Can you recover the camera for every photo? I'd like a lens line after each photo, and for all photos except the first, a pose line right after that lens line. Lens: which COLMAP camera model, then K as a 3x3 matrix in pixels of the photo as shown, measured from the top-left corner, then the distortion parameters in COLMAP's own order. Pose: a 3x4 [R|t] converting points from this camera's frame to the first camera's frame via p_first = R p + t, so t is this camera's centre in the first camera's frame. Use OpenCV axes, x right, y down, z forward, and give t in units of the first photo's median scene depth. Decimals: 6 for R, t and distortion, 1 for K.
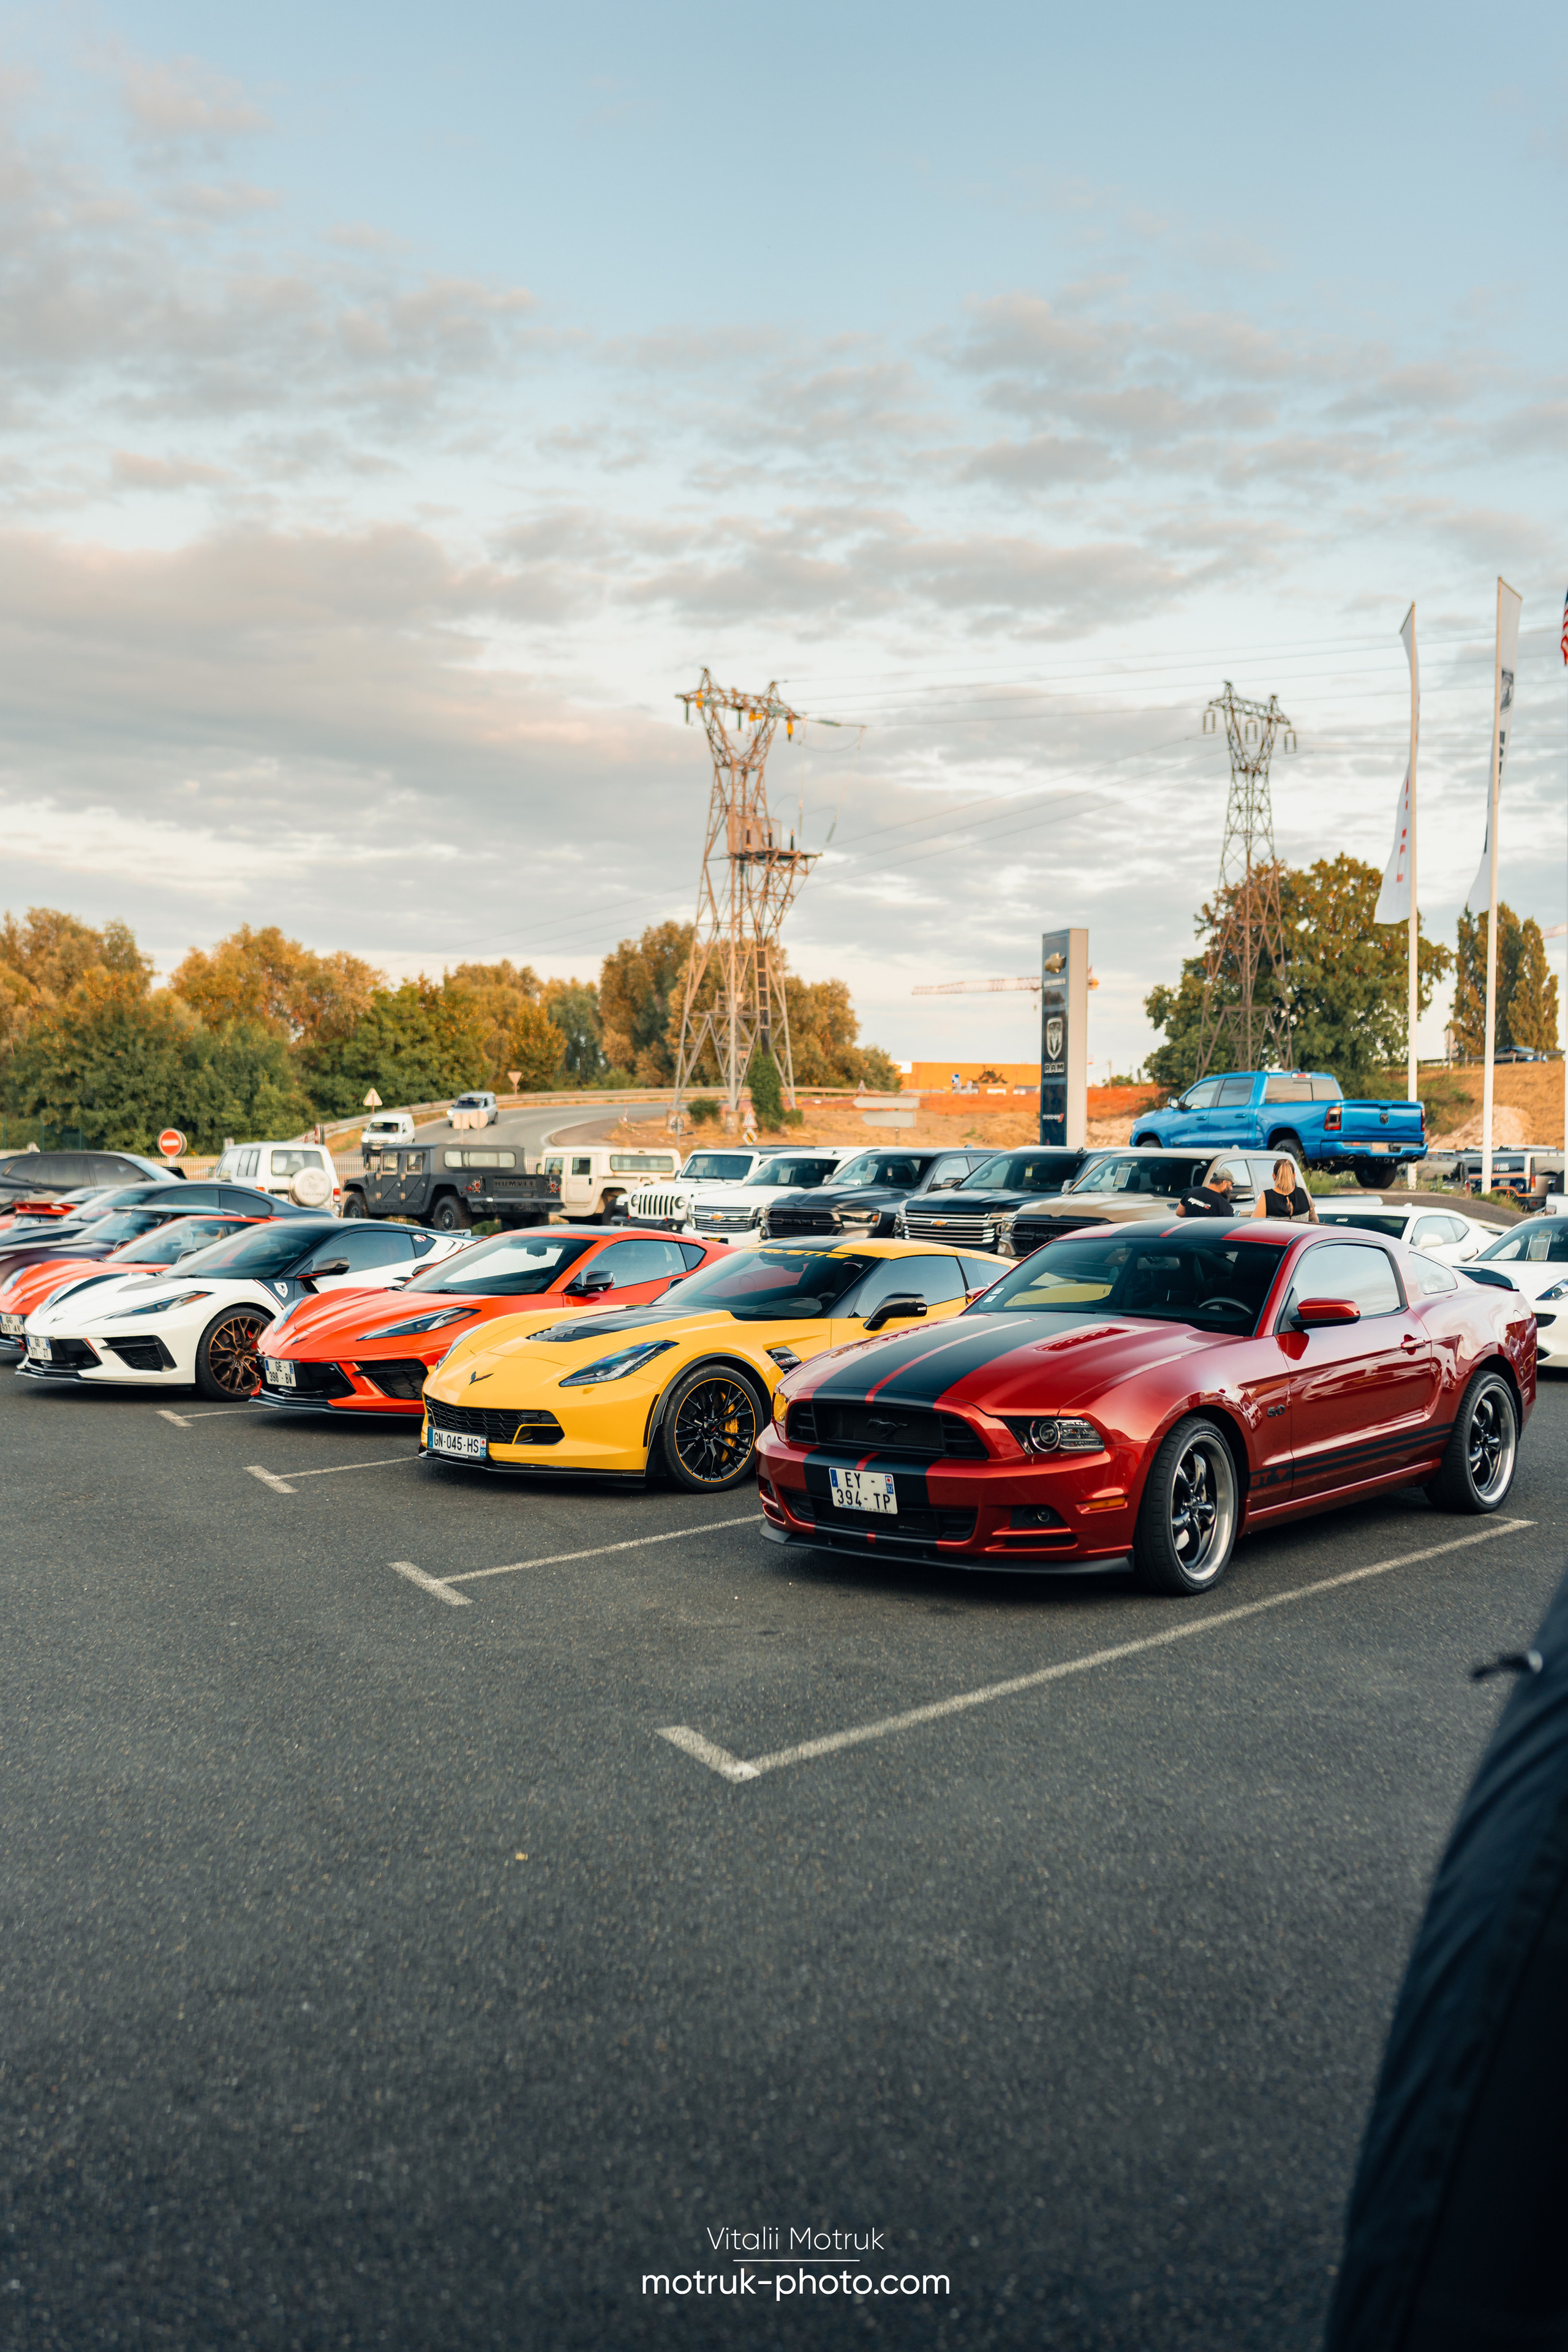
lens RADIAL K [[2268.0, 0, 822.4], [0, 2268.0, 1171.2], [0, 0, 1]] dist [0.074461, 0.006011]
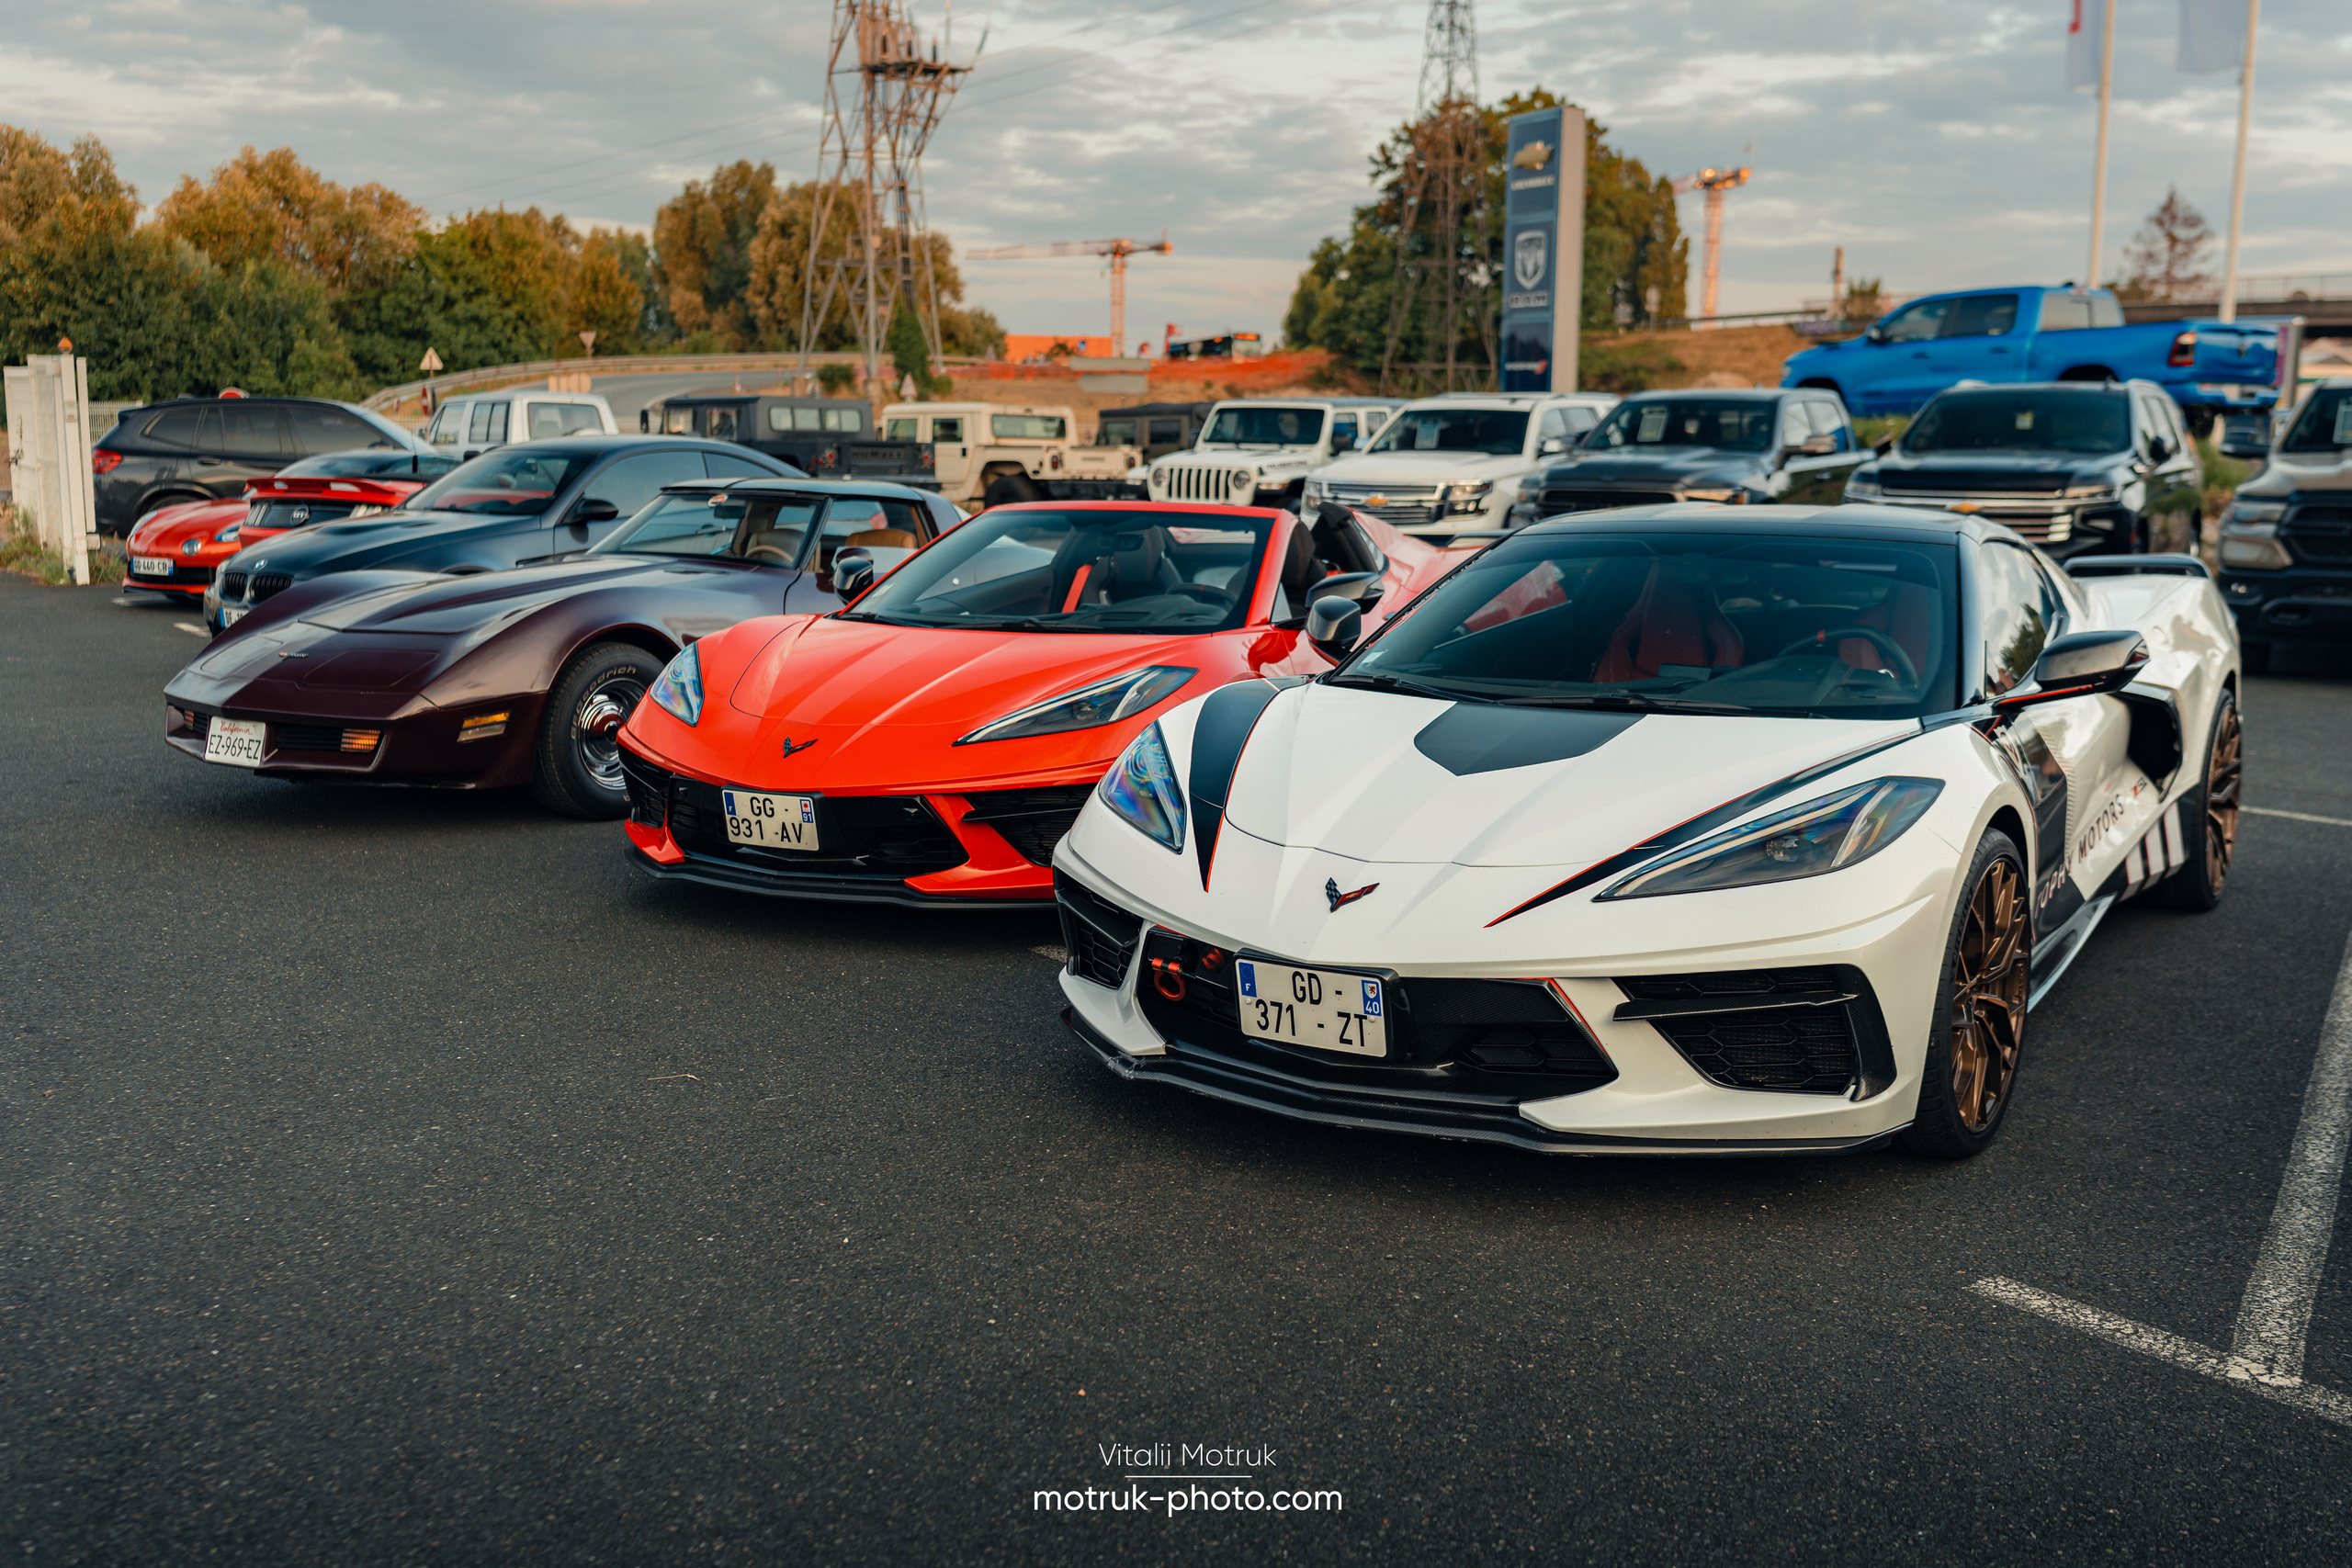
lens RADIAL K [[2289.8, 0, 1180.7], [0, 2289.8, 794.7], [0, 0, 1]] dist [0.022658, -0.001293]
pose [[0.987922, -0.025385, 0.152858, -0.059934], [0.002628, 0.989093, 0.147271, 0.002142], [-0.154930, -0.145090, 0.977213, 0.113214]]
